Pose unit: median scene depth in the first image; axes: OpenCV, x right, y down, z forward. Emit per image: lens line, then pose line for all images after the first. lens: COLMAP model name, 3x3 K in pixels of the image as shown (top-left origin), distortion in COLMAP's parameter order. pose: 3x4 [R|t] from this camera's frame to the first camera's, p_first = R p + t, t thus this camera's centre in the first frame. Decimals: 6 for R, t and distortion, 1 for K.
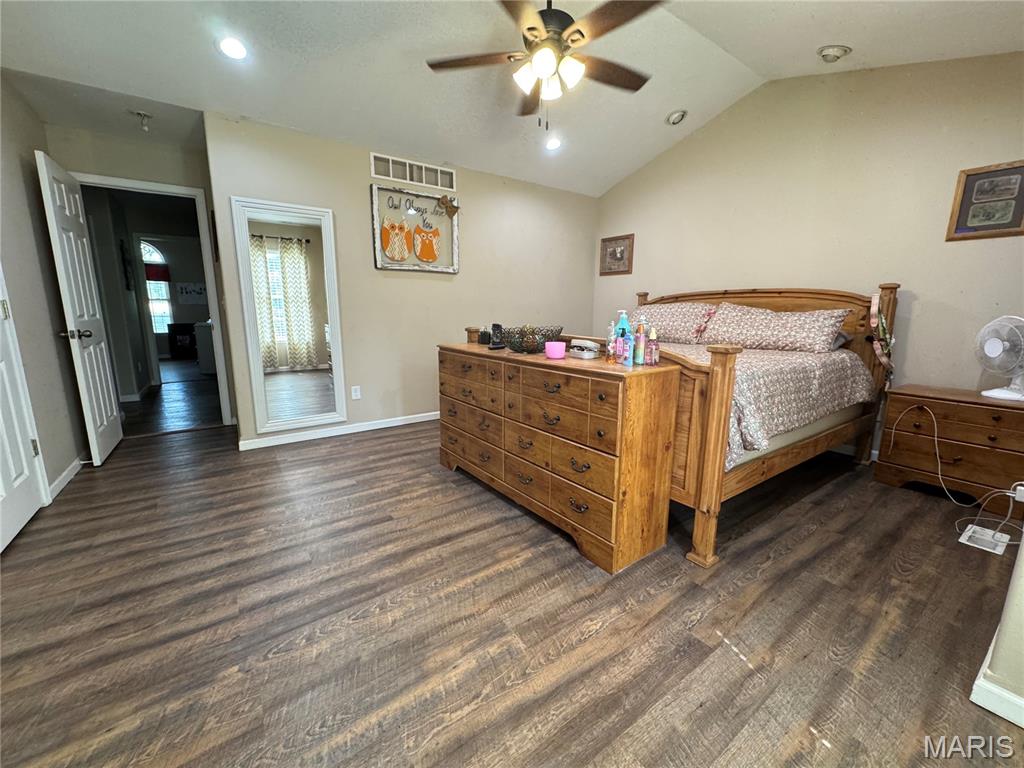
lens RADIAL K [[408.1, 0, 510.5], [0, 408.1, 384.1], [0, 0, 1]] dist [-0.008853, -0.000137]
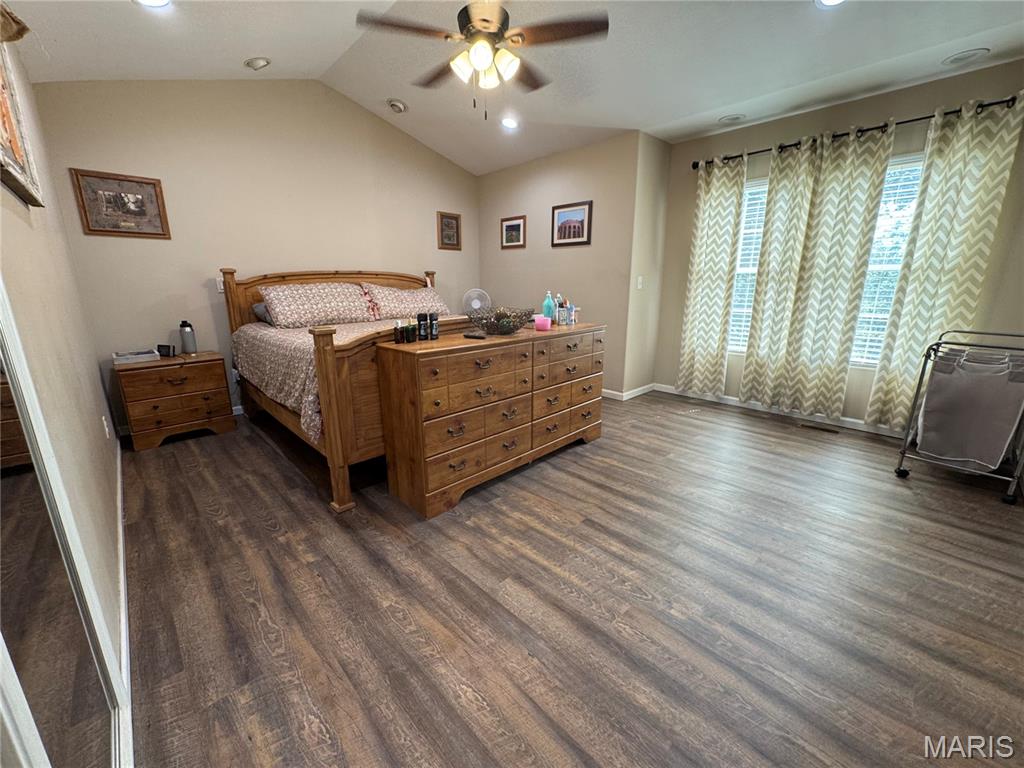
lens RADIAL K [[408.1, 0, 512.3], [0, 408.1, 384.1], [0, 0, 1]] dist [-0.008853, -0.000137]
pose [[-0.147048, -0.244380, 0.958465, -0.961119], [0.182114, 0.945745, 0.269076, -0.222389], [-0.972220, 0.214117, -0.094565, 1.042702]]
